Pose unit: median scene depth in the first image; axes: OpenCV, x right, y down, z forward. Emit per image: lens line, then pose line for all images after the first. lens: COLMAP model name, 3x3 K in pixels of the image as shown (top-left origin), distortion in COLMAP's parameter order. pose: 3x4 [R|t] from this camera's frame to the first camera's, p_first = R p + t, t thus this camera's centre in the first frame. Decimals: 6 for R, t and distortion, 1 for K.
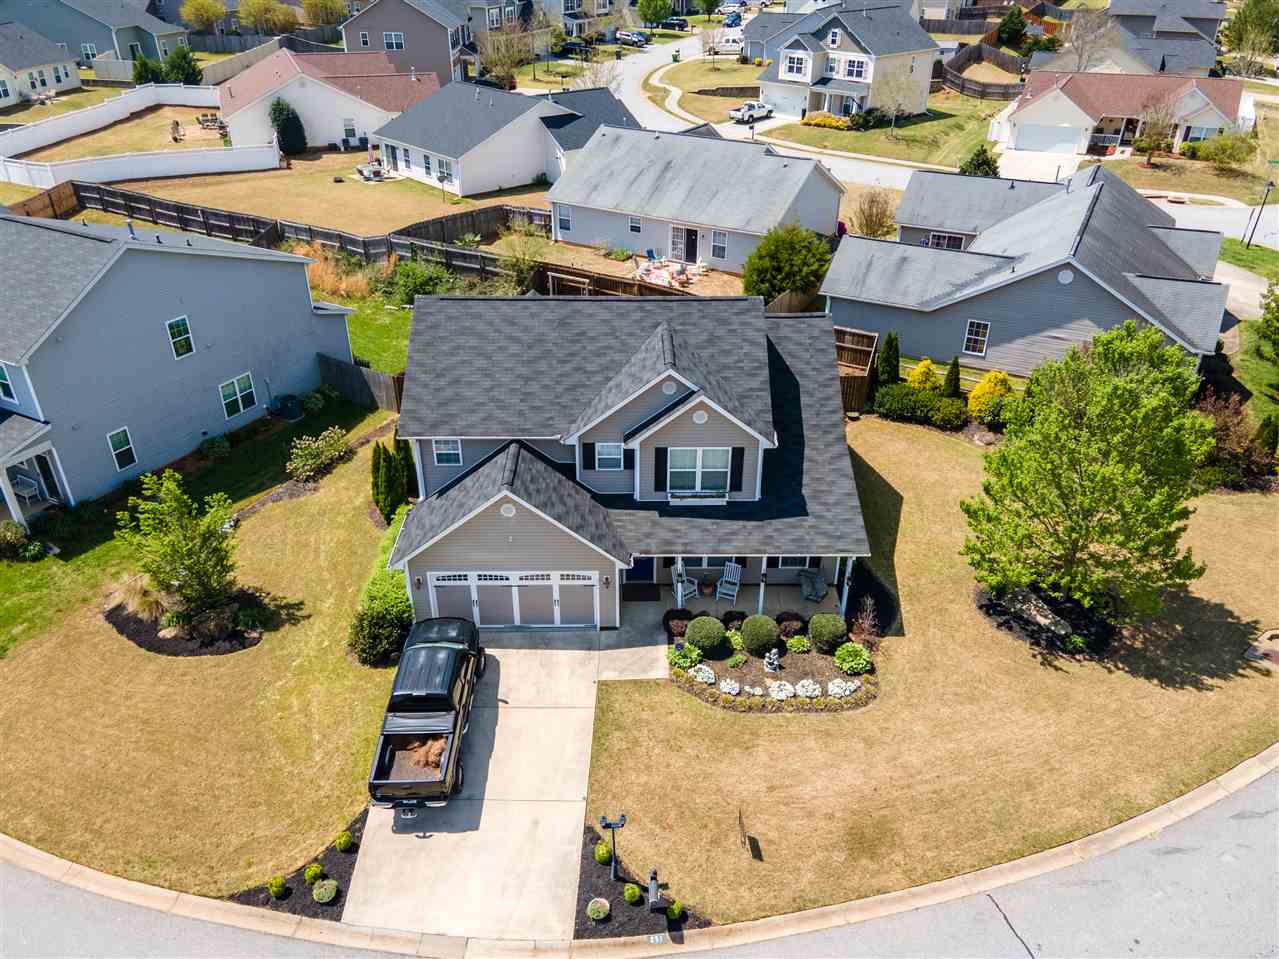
lens RADIAL K [[938.9, 0, 639.5], [0, 938.9, 479.5], [0, 0, 1]] dist [0.007009, 0.037846]
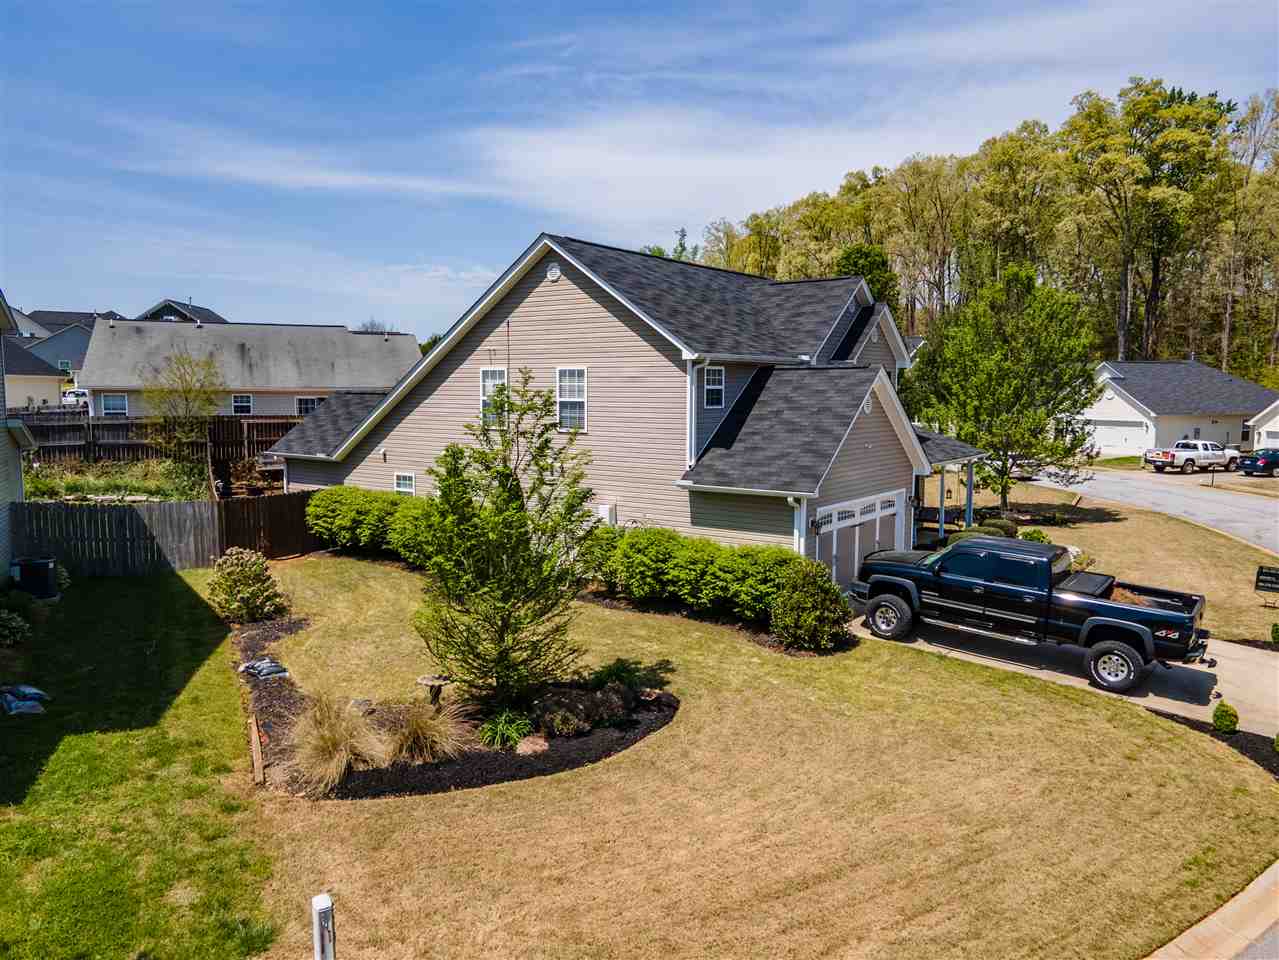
lens RADIAL K [[938.9, 0, 639.5], [0, 938.9, 480.0], [0, 0, 1]] dist [0.007009, 0.037846]
pose [[0.596713, -0.079726, 0.798485, -0.885551], [0.407579, 0.887257, -0.215996, 0.180875], [-0.691241, 0.454333, 0.561932, 0.698294]]
